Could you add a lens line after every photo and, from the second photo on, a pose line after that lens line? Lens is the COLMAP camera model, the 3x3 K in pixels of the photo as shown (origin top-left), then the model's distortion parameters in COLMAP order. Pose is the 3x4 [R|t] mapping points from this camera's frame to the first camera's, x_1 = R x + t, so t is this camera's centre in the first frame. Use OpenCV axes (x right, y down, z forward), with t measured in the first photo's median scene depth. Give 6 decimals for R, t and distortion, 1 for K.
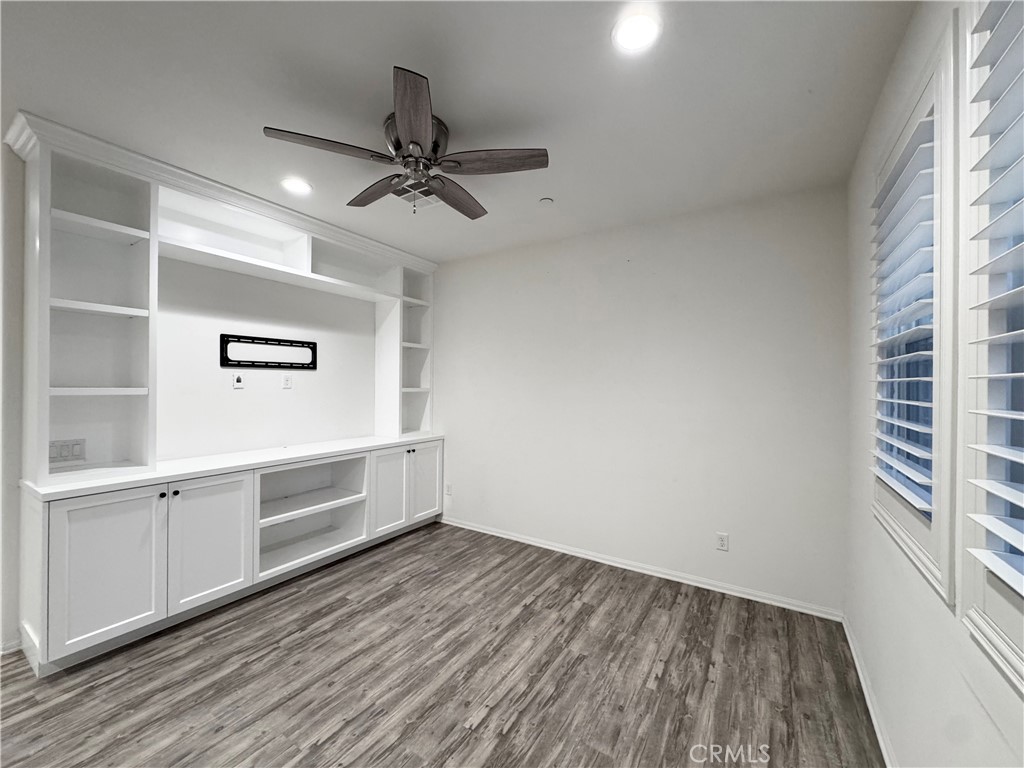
lens RADIAL K [[407.8, 0, 511.1], [0, 407.8, 385.5], [0, 0, 1]] dist [-0.001512, -0.000402]
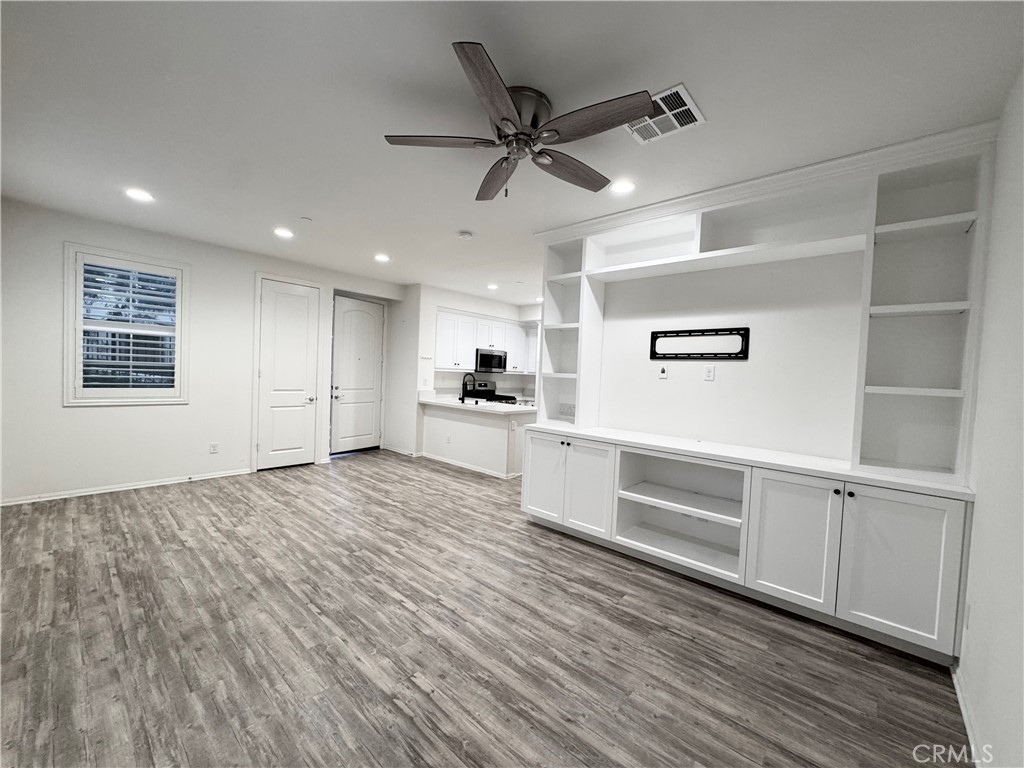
lens RADIAL K [[407.8, 0, 512.0], [0, 407.8, 384.9], [0, 0, 1]] dist [-0.001512, -0.000402]
pose [[-0.165437, 0.012741, -0.986138, 0.574383], [-0.044935, 0.998781, 0.020442, 0.023233], [0.985196, 0.047694, -0.164663, 0.882373]]
